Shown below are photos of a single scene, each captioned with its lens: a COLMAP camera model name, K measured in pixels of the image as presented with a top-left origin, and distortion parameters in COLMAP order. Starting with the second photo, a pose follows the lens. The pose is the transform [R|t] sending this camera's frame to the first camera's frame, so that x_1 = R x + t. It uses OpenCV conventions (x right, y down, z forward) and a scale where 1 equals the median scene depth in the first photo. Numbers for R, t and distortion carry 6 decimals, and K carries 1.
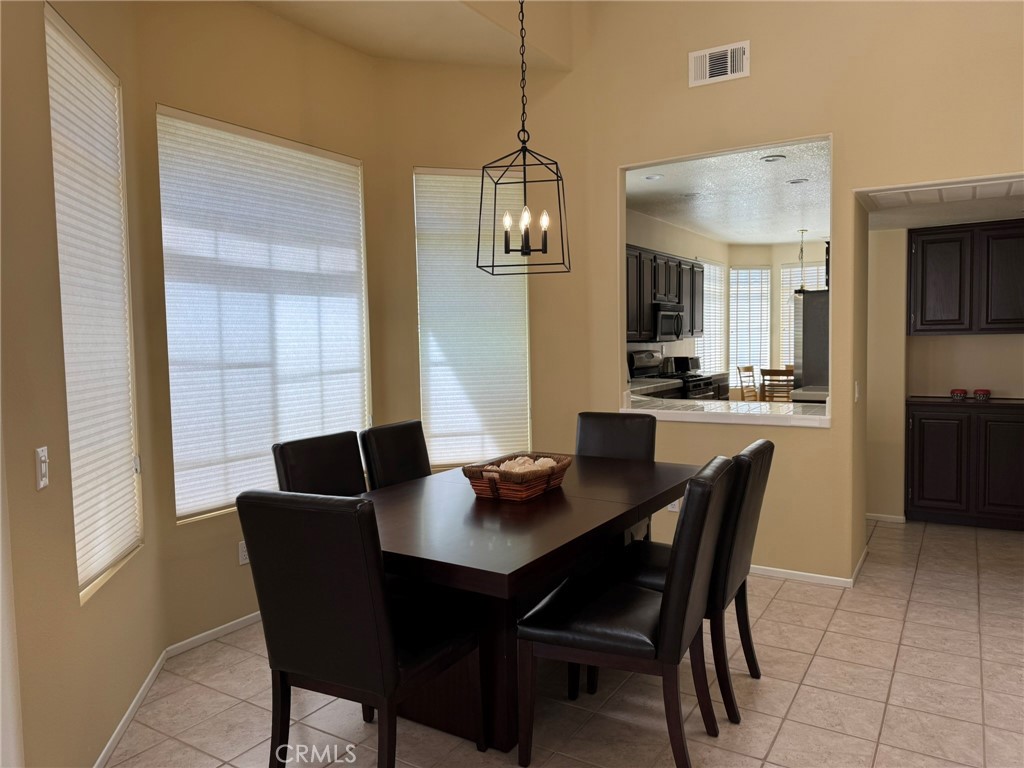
lens RADIAL K [[718.9, 0, 518.9], [0, 718.9, 384.6], [0, 0, 1]] dist [0.083456, -0.126104]
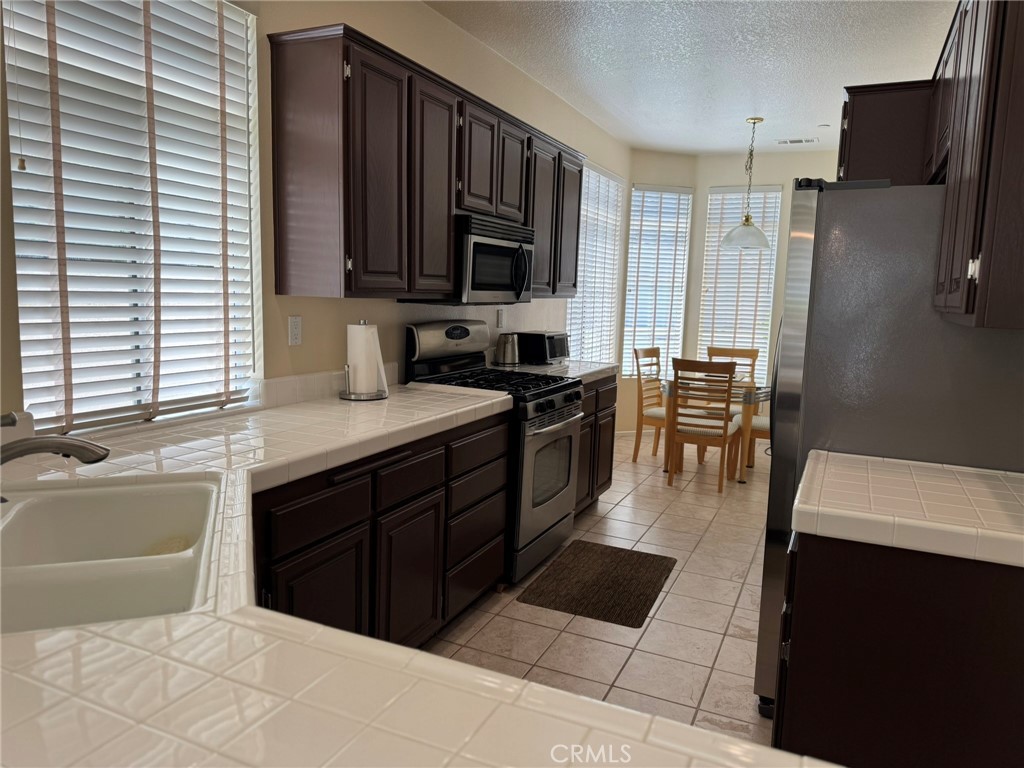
lens RADIAL K [[718.9, 0, 518.9], [0, 718.9, 384.6], [0, 0, 1]] dist [0.083456, -0.126104]
pose [[0.990079, 0.034771, 0.136140, 0.143341], [-0.044365, 0.996693, 0.068084, -0.036033], [-0.133323, -0.073449, 0.988347, 0.474373]]
